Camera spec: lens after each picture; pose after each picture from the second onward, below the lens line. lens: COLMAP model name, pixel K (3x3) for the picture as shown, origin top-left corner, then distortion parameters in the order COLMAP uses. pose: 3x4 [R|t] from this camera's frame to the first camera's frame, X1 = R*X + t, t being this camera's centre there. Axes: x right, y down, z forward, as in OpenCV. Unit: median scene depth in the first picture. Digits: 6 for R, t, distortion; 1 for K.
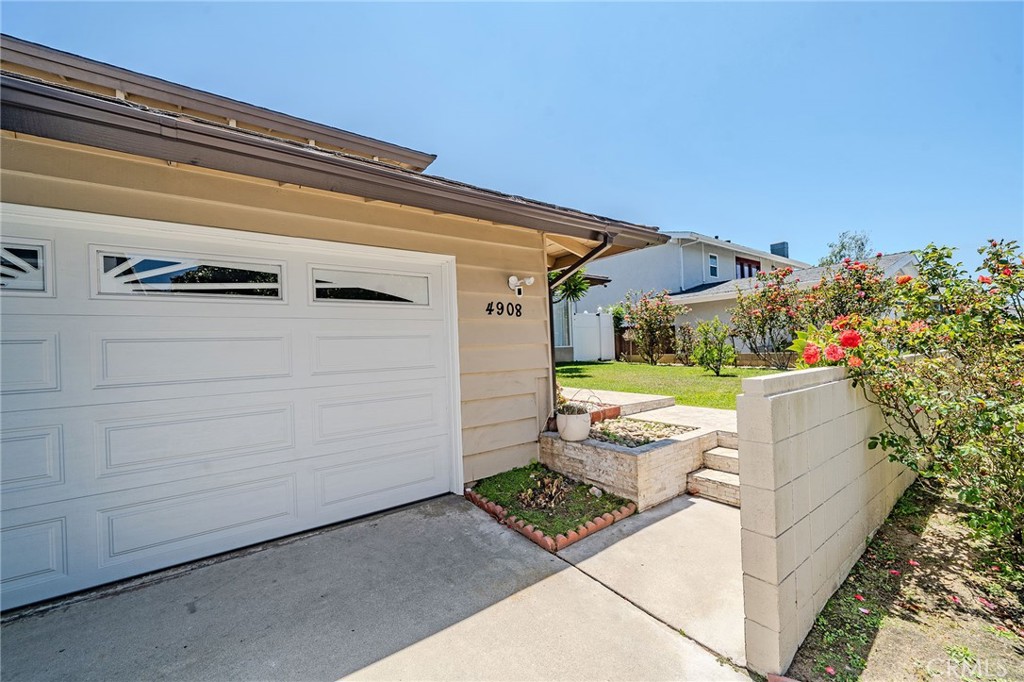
lens RADIAL K [[404.7, 0, 517.1], [0, 404.7, 344.1], [0, 0, 1]] dist [-0.014876, -0.000076]
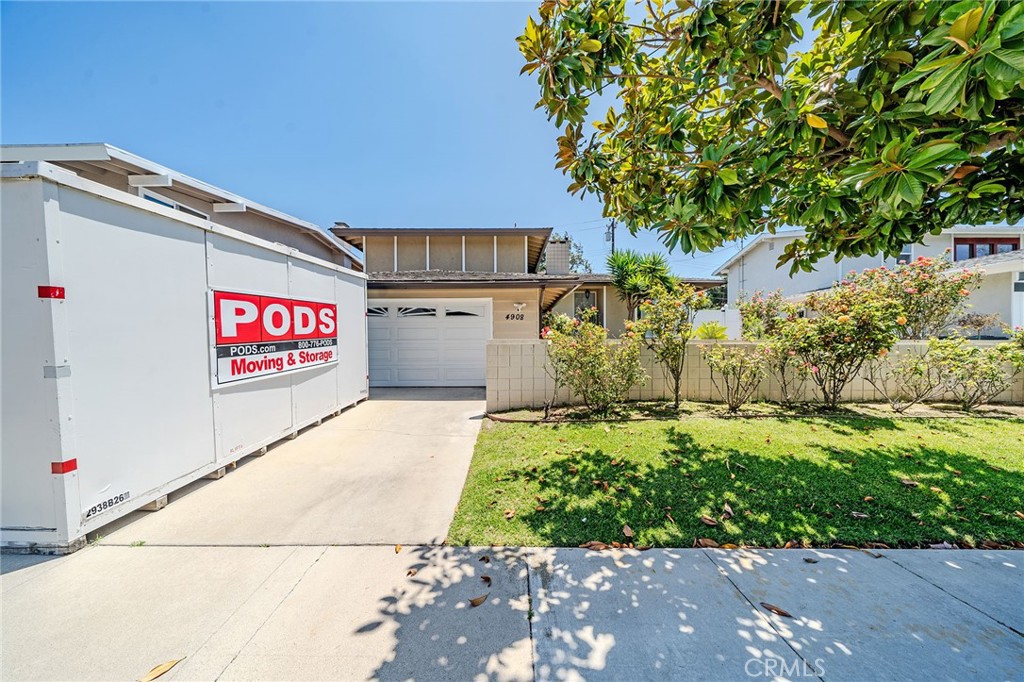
lens RADIAL K [[356.1, 0, 510.0], [0, 356.1, 343.5], [0, 0, 1]] dist [-0.006301, 0.000479]
pose [[0.797963, 0.030609, -0.601929, 0.352712], [-0.017612, 0.999467, 0.027477, 0.004487], [0.602450, -0.011324, 0.798077, -0.209003]]
